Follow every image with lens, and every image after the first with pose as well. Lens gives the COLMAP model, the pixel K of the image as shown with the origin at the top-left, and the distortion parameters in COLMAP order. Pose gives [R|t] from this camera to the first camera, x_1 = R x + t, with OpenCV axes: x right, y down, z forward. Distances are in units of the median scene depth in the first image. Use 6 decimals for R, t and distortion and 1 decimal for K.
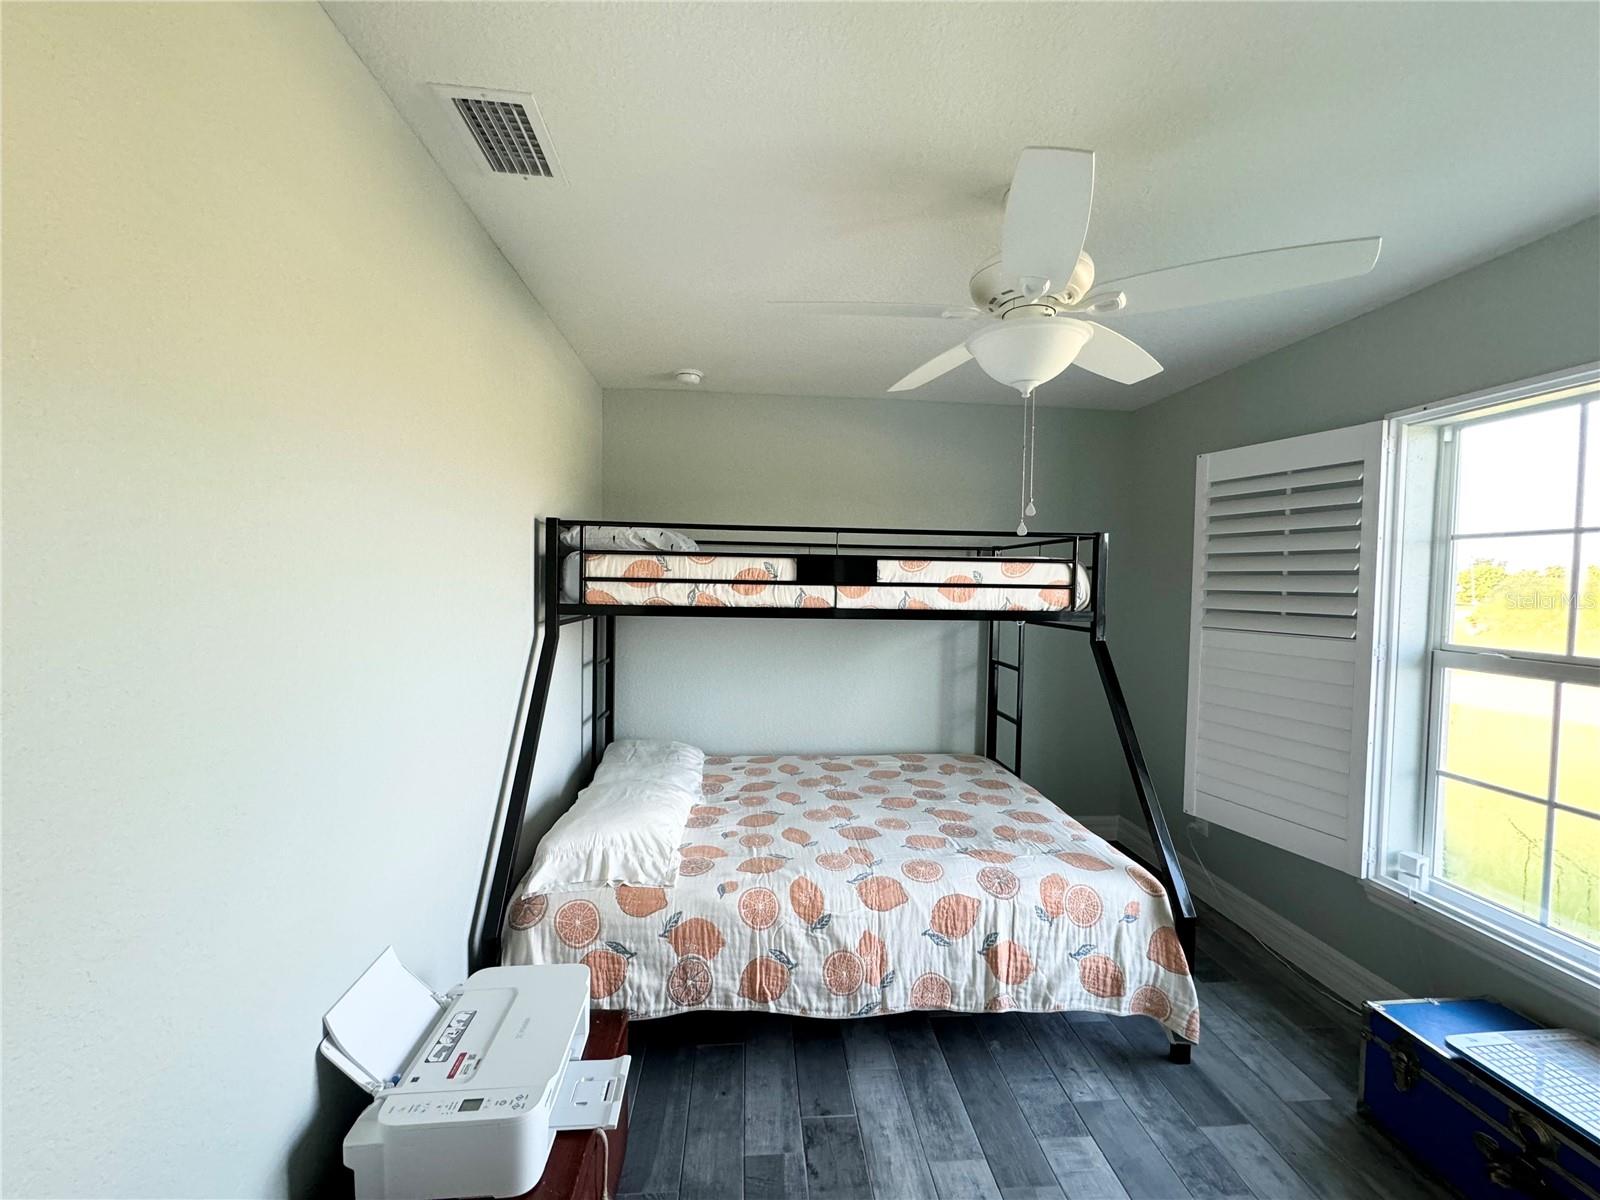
lens RADIAL K [[639.1, 0, 800.0], [0, 639.1, 600.0], [0, 0, 1]] dist [-0.002858, 0.000351]
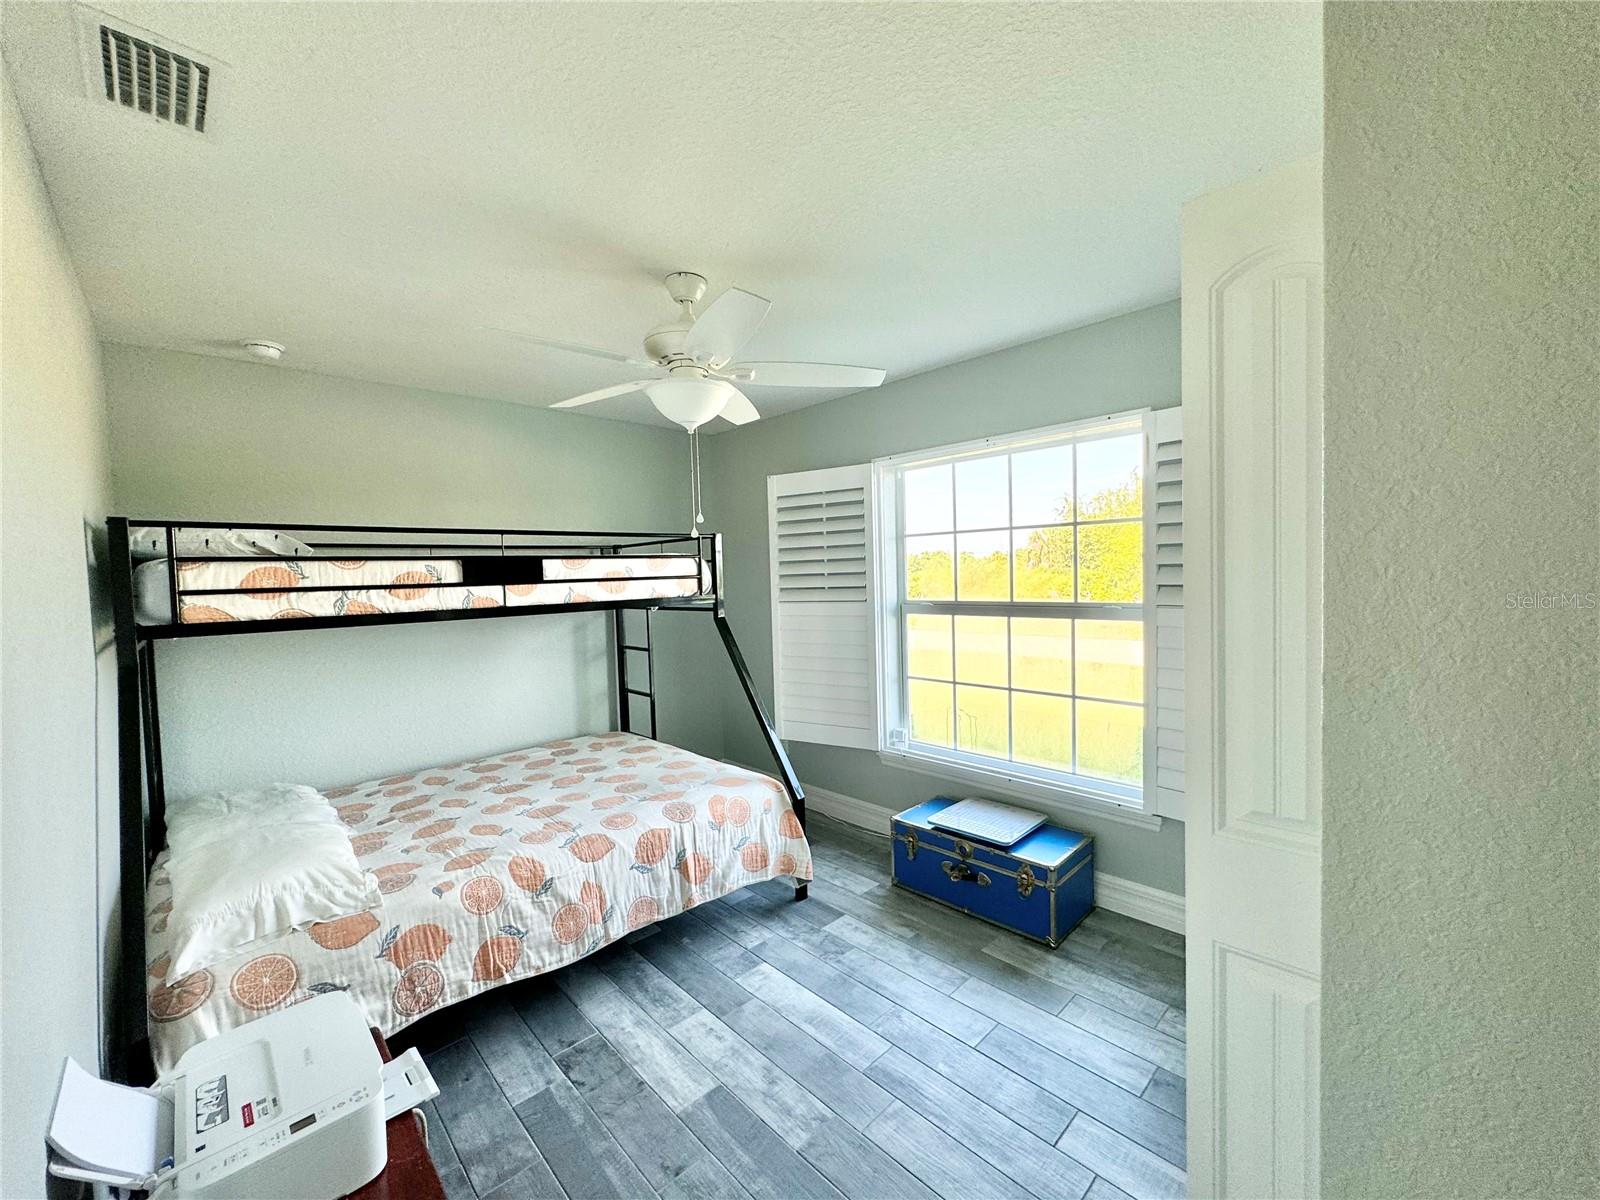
lens RADIAL K [[639.1, 0, 800.0], [0, 639.1, 600.0], [0, 0, 1]] dist [-0.002858, 0.000351]
pose [[0.779107, -0.067781, 0.623216, -0.224727], [0.064531, 0.997528, 0.027819, 0.003997], [-0.623561, 0.018543, 0.781555, -0.122430]]
